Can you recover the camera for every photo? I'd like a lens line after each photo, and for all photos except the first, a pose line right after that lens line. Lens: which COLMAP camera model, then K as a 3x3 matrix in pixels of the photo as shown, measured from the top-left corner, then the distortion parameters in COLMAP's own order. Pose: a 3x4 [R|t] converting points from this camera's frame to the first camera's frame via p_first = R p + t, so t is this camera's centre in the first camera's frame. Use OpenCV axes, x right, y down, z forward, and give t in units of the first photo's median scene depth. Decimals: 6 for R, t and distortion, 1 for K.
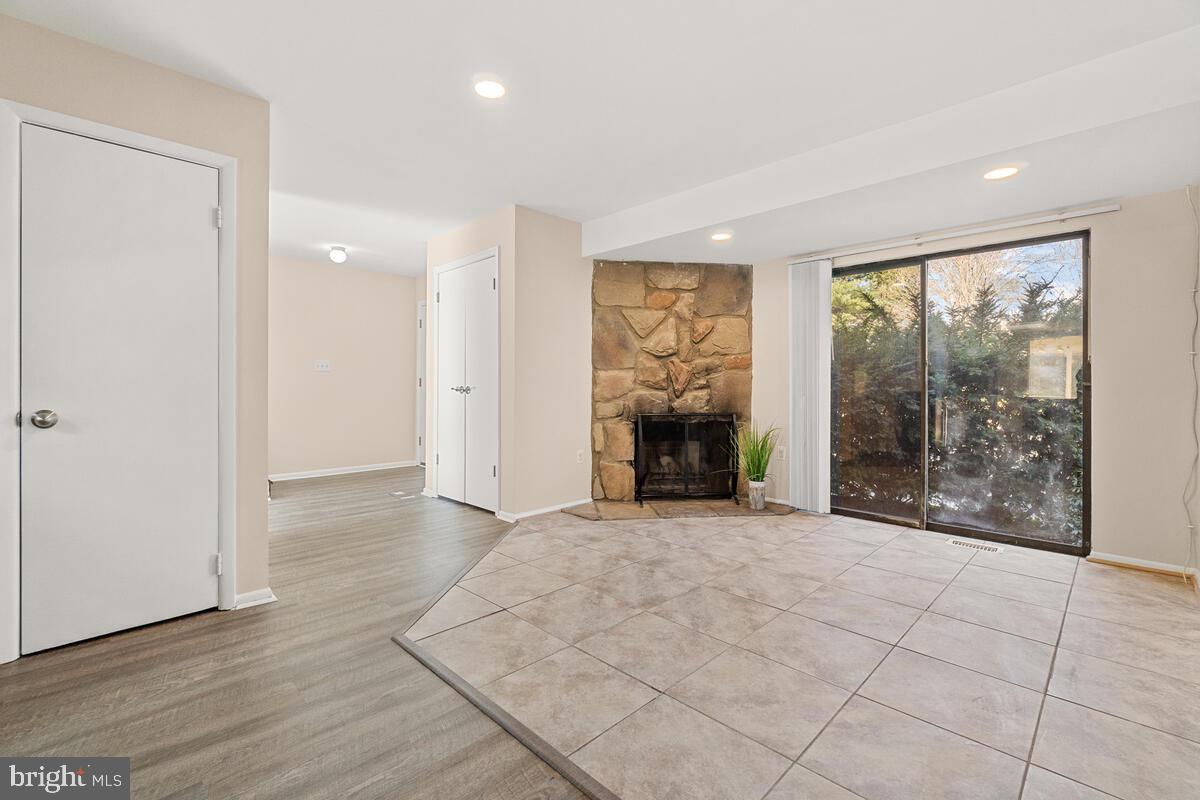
lens RADIAL K [[519.5, 0, 596.8], [0, 519.5, 393.2], [0, 0, 1]] dist [-0.003942, 0.000957]
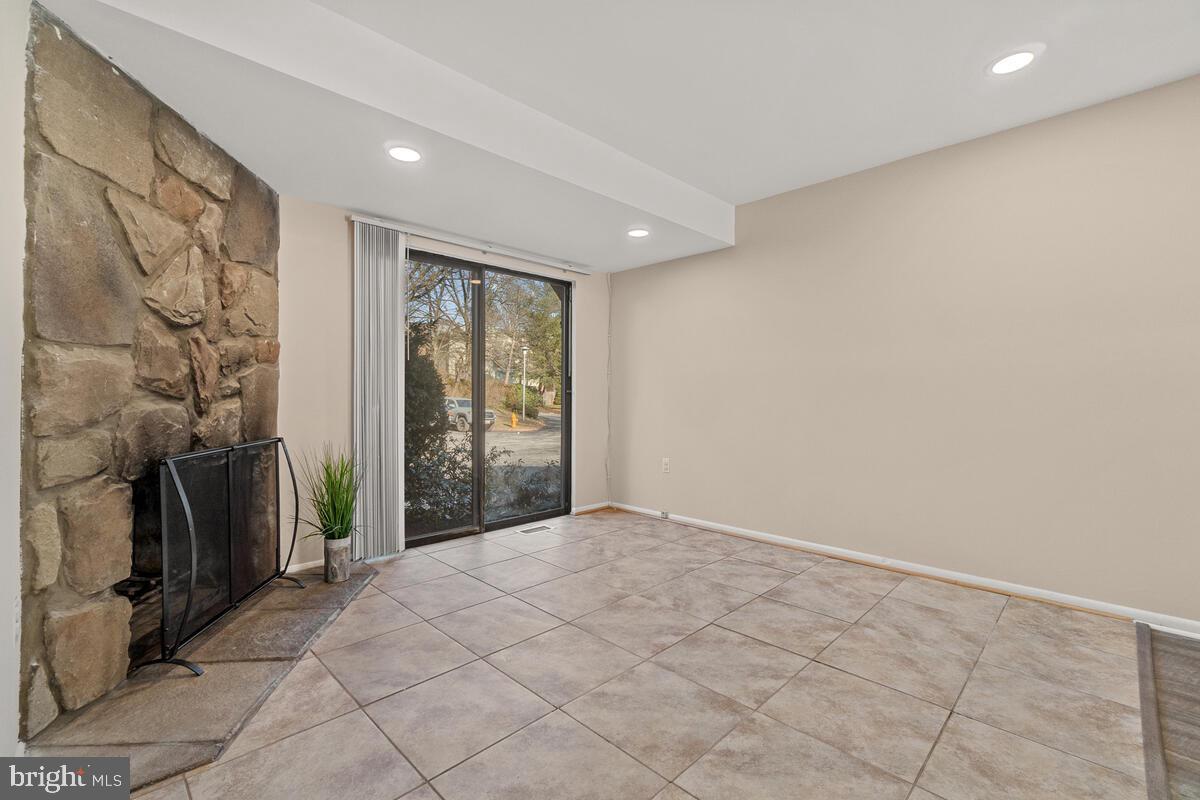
lens RADIAL K [[519.5, 0, 596.3], [0, 519.5, 396.4], [0, 0, 1]] dist [-0.003942, 0.000957]
pose [[0.003679, -0.008620, 0.999956, -0.326840], [0.009586, 0.999917, 0.008584, -0.010010], [-0.999947, 0.009554, 0.003762, 0.645968]]
